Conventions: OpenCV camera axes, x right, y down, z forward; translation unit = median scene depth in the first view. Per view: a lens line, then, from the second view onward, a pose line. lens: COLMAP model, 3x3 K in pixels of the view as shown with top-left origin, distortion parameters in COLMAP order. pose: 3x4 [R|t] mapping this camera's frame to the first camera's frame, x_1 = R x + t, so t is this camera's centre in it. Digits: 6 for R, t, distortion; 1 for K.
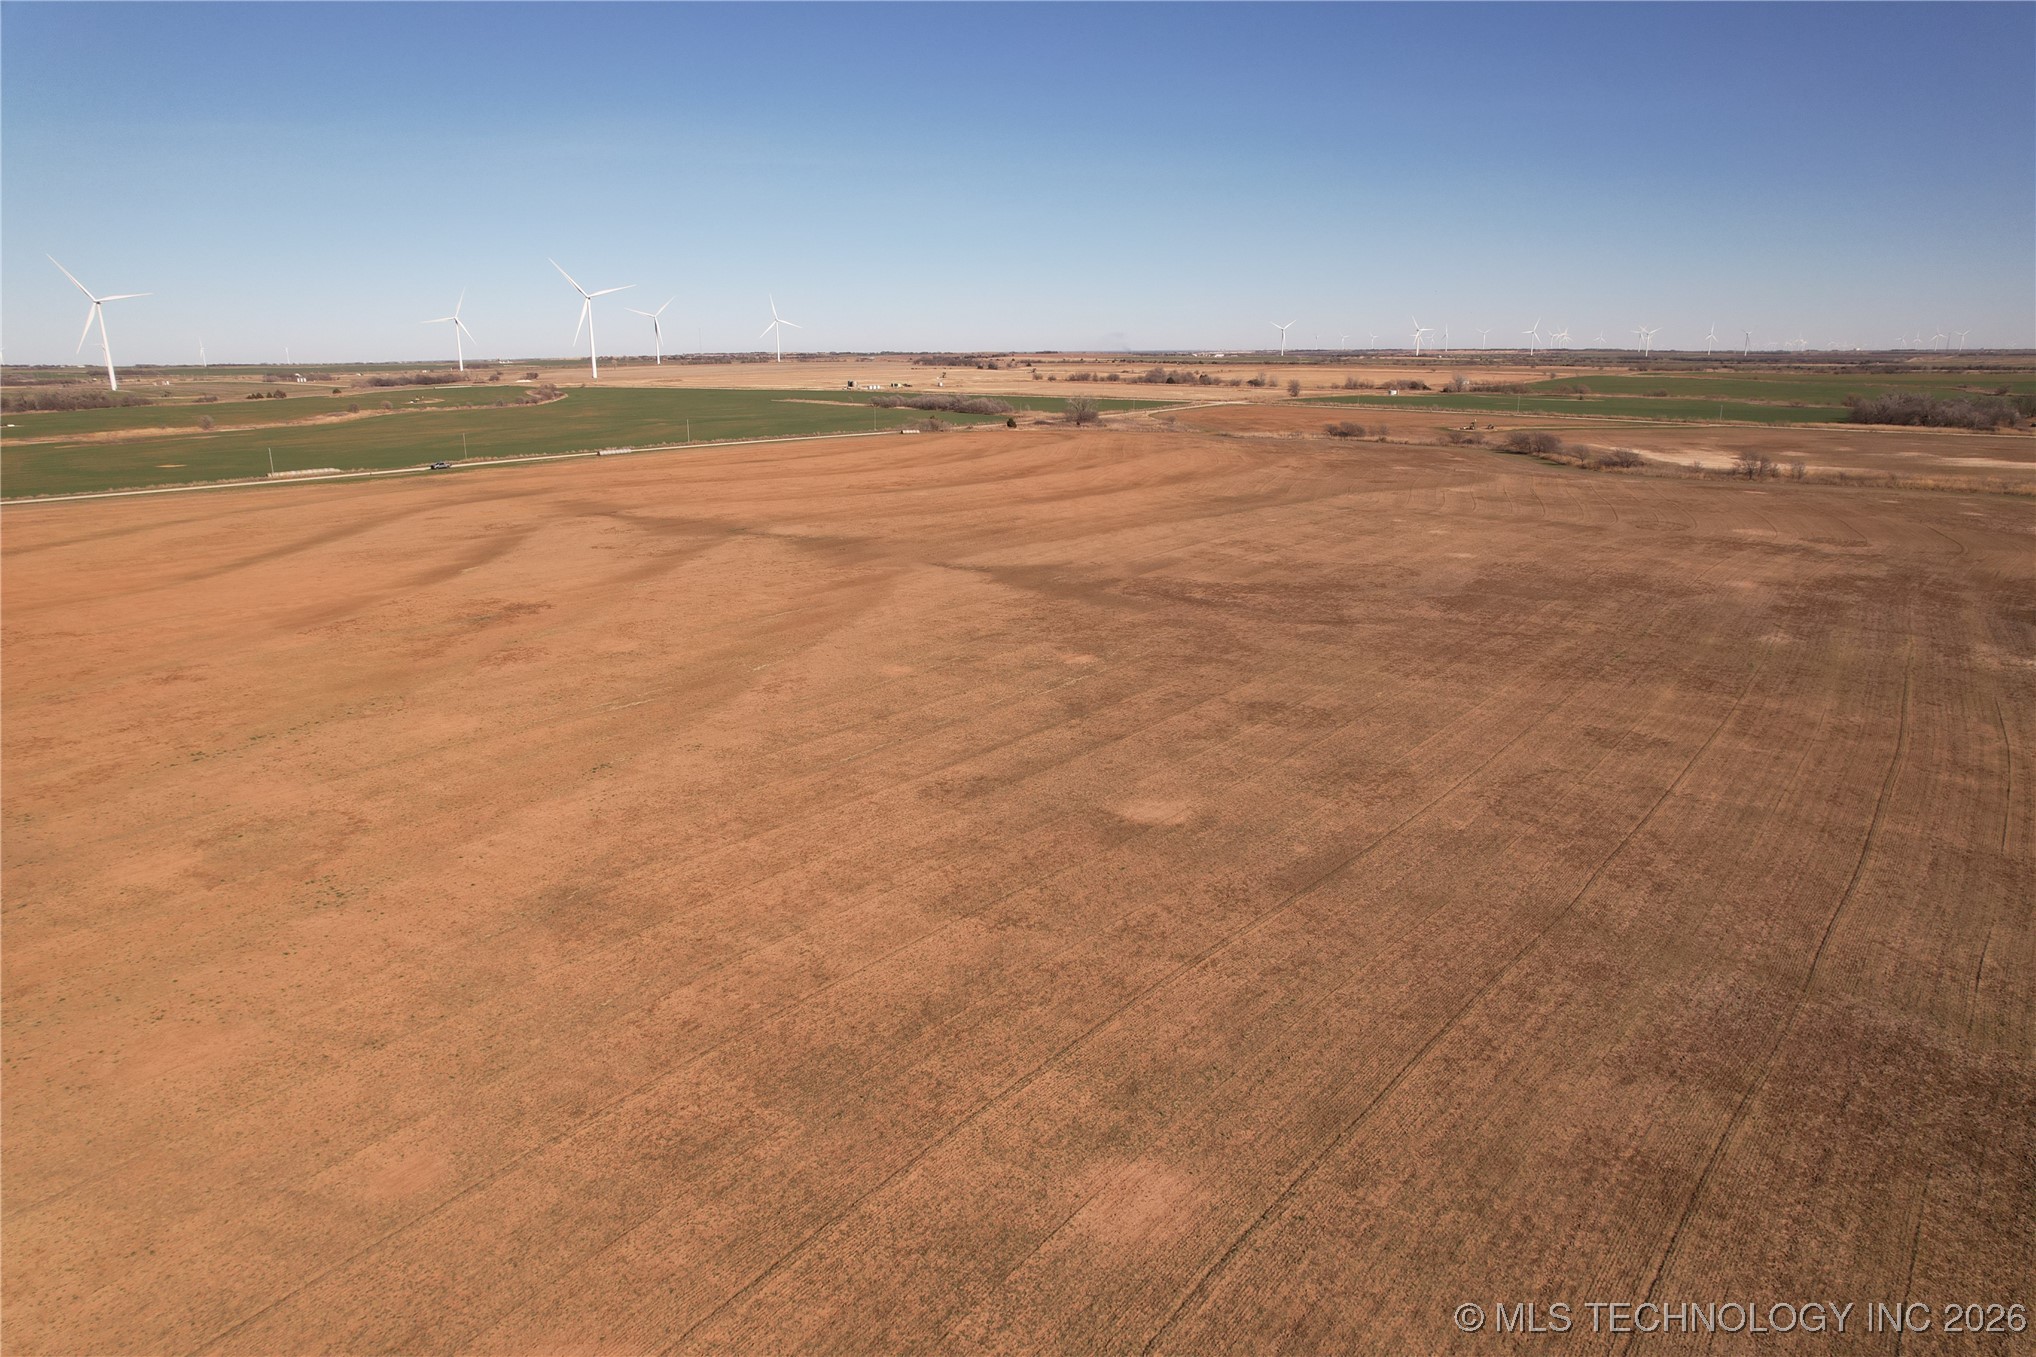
lens RADIAL K [[1308.0, 0, 1015.4], [0, 1308.0, 695.9], [0, 0, 1]] dist [-0.069437, 0.058507]
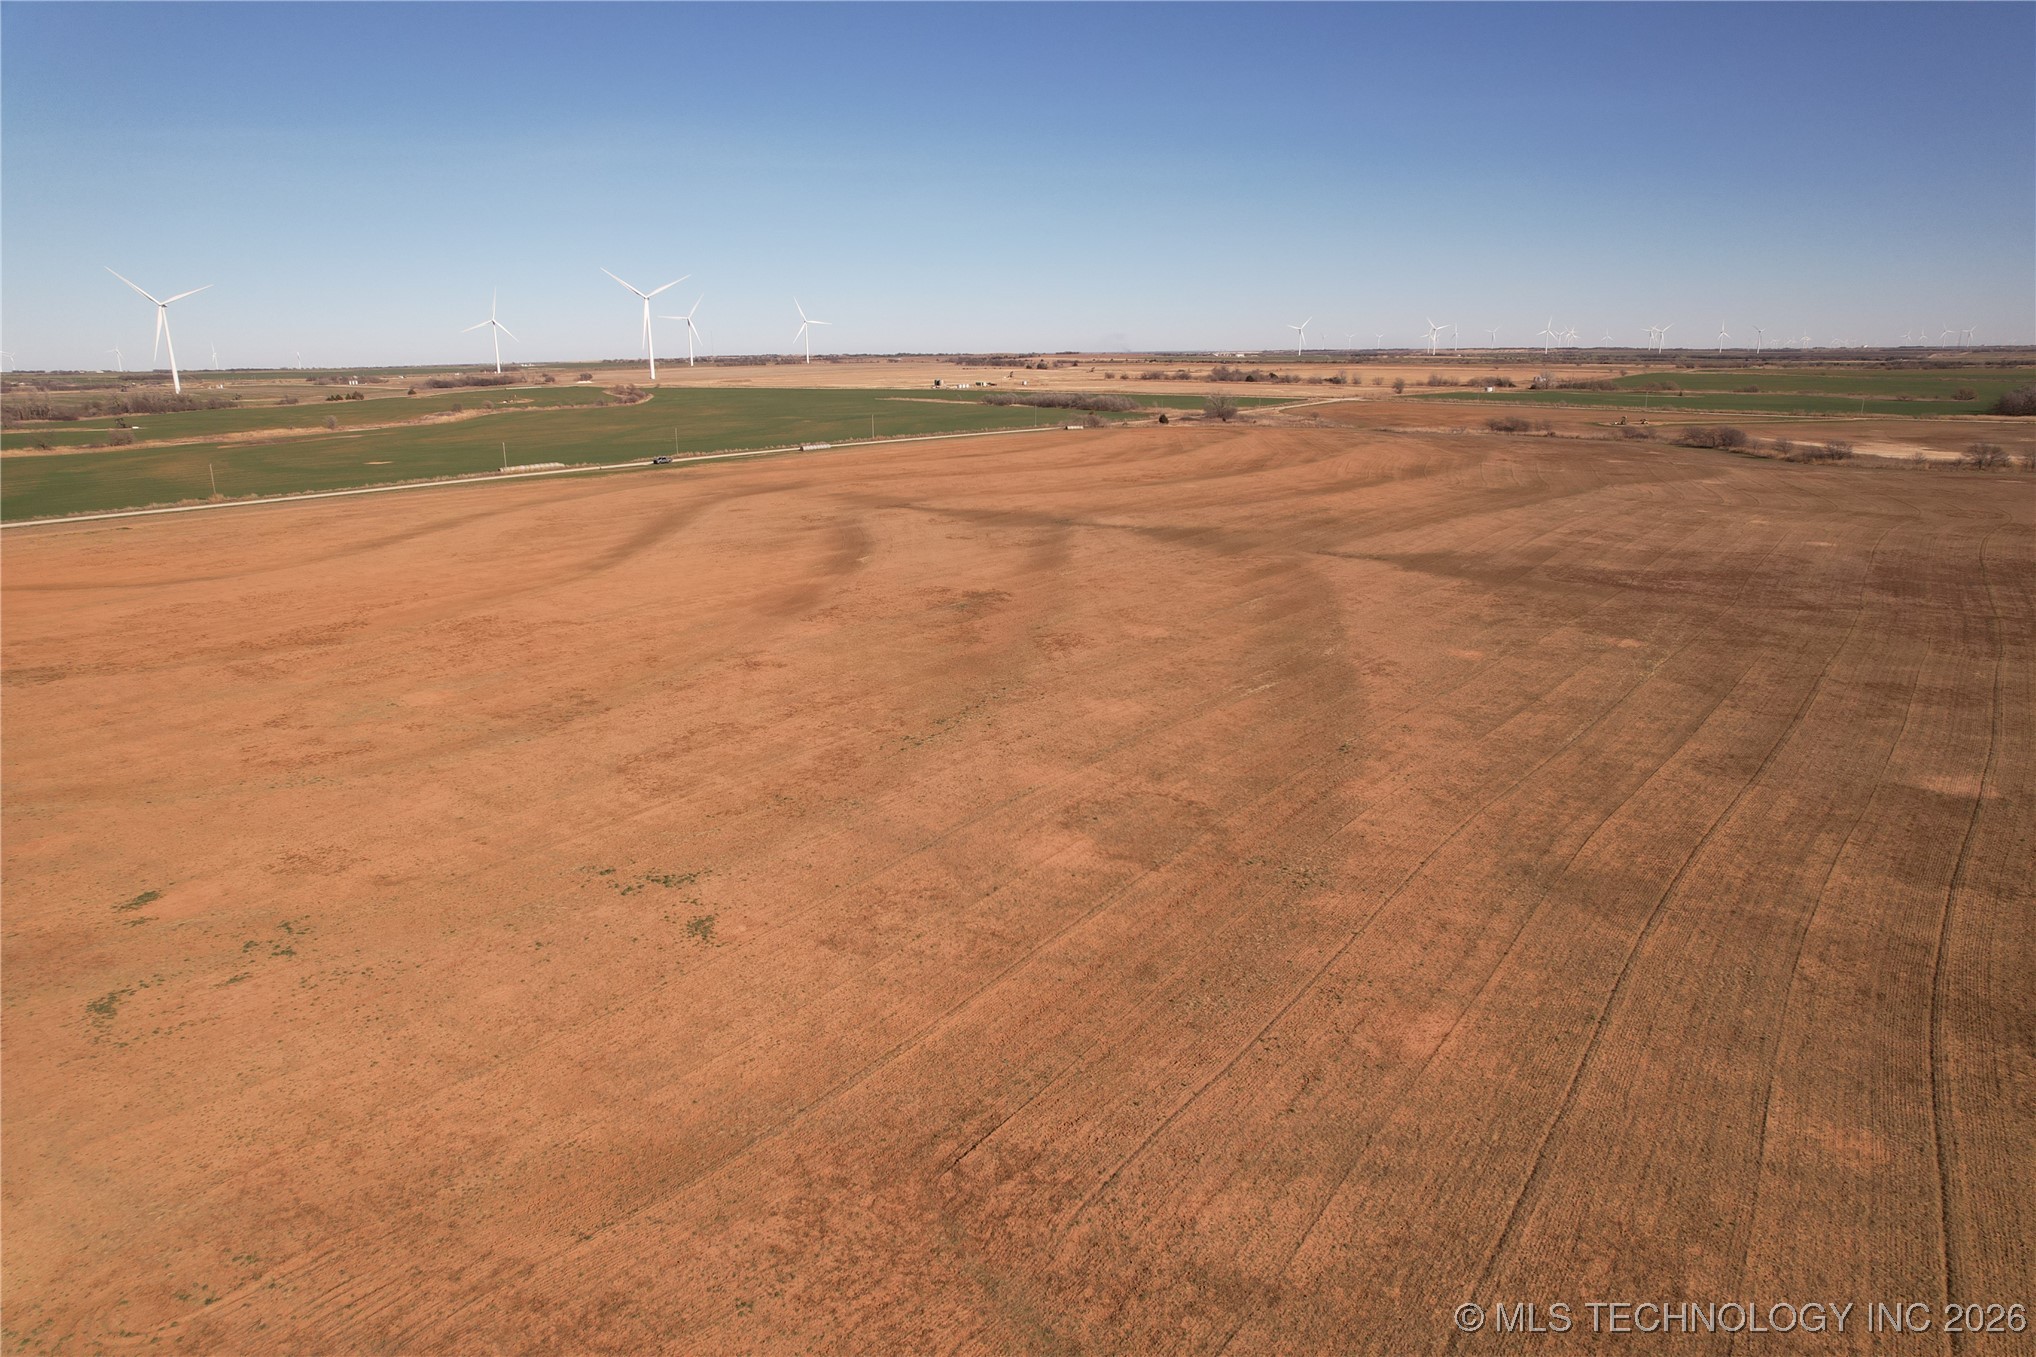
lens RADIAL K [[1308.0, 0, 1022.7], [0, 1308.0, 695.5], [0, 0, 1]] dist [-0.069437, 0.058507]
pose [[0.999987, -0.005023, 0.001162, -0.258519], [0.005024, 0.999986, -0.001394, 0.006989], [-0.001155, 0.001400, 0.999998, 0.006714]]
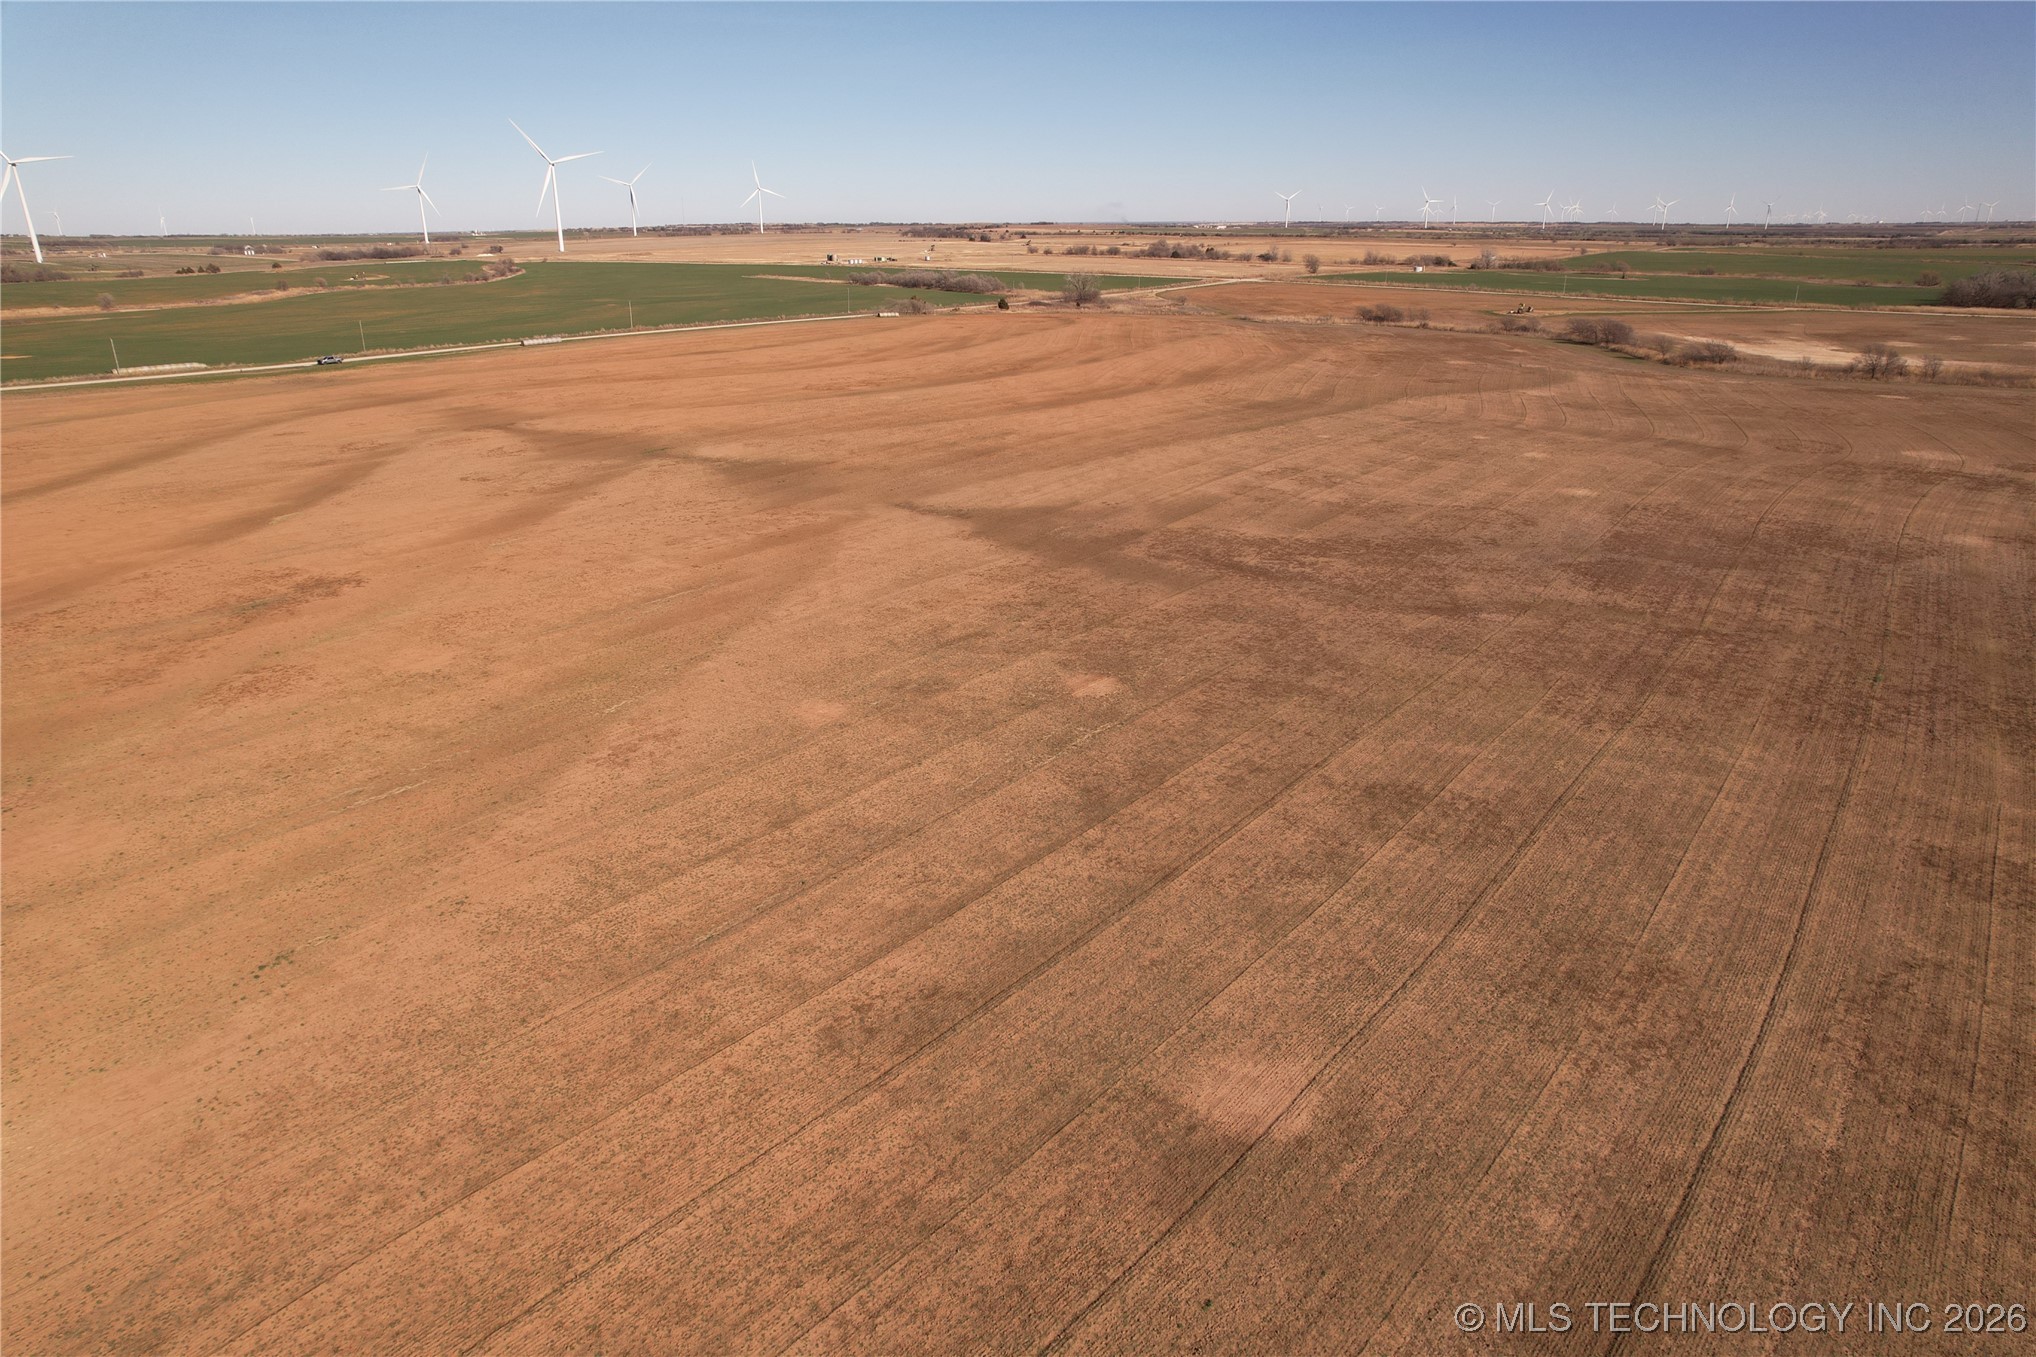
lens RADIAL K [[1308.0, 0, 1014.8], [0, 1308.0, 713.4], [0, 0, 1]] dist [-0.069437, 0.058507]
pose [[0.999991, 0.000409, 0.004181, 0.002917], [-0.000838, 0.994677, 0.103037, -0.052290], [-0.004117, -0.103040, 0.994669, 0.203834]]
